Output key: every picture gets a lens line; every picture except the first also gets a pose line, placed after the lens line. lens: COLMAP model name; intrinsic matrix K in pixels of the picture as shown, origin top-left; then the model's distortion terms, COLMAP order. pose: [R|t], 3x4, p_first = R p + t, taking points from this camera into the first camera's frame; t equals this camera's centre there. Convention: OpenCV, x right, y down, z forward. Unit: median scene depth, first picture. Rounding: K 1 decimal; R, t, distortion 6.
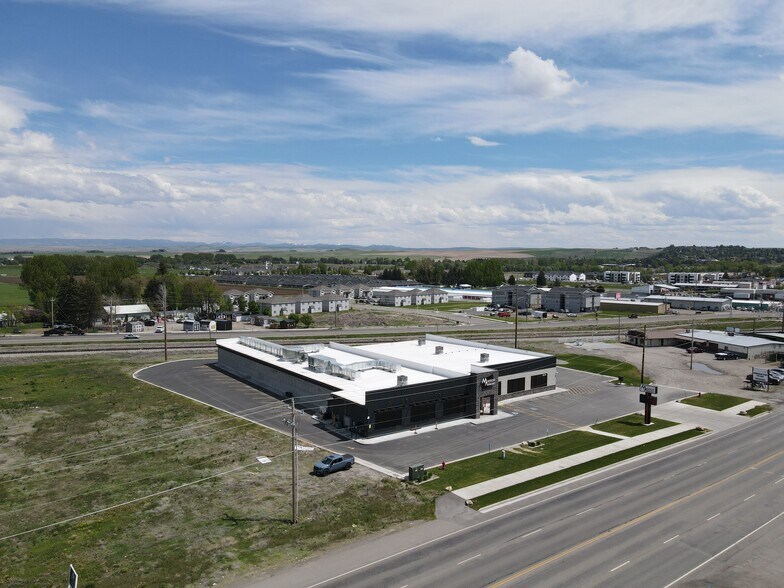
lens RADIAL K [[570.1, 0, 390.4], [0, 570.1, 330.1], [0, 0, 1]] dist [0.011463, 0.005265]
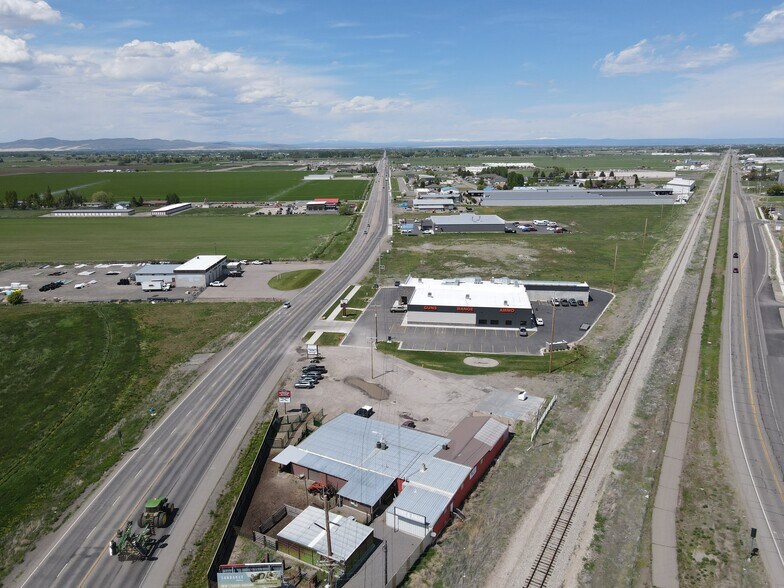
lens RADIAL K [[573.8, 0, 390.4], [0, 573.8, 294.5], [0, 0, 1]] dist [0.007569, 0.014415]
pose [[-0.701664, 0.178410, -0.689810, 1.339681], [-0.084718, 0.940385, 0.329391, -0.483904], [0.707454, 0.289561, -0.644720, 1.838754]]
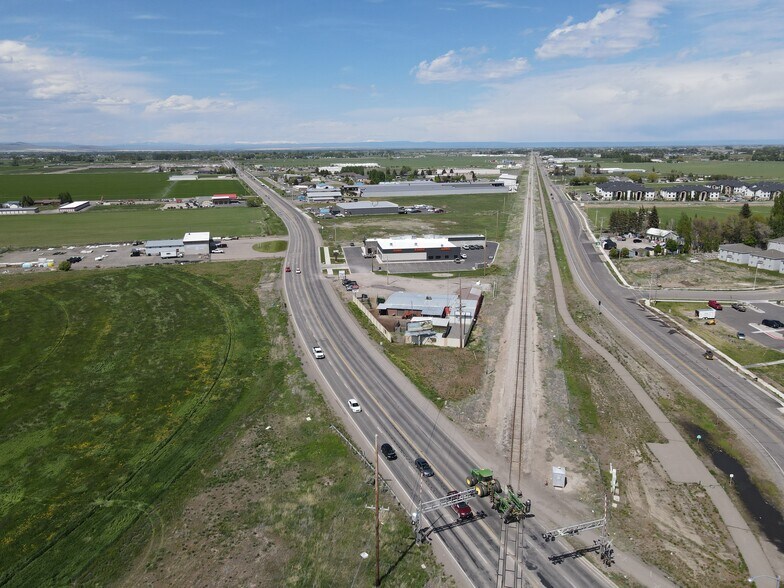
lens RADIAL K [[573.8, 0, 390.4], [0, 573.8, 294.5], [0, 0, 1]] dist [0.007569, 0.014415]
pose [[-0.471835, 0.217439, -0.854454, 2.263133], [-0.105210, 0.948303, 0.299419, -0.483927], [0.875387, 0.231173, -0.424566, 1.947704]]
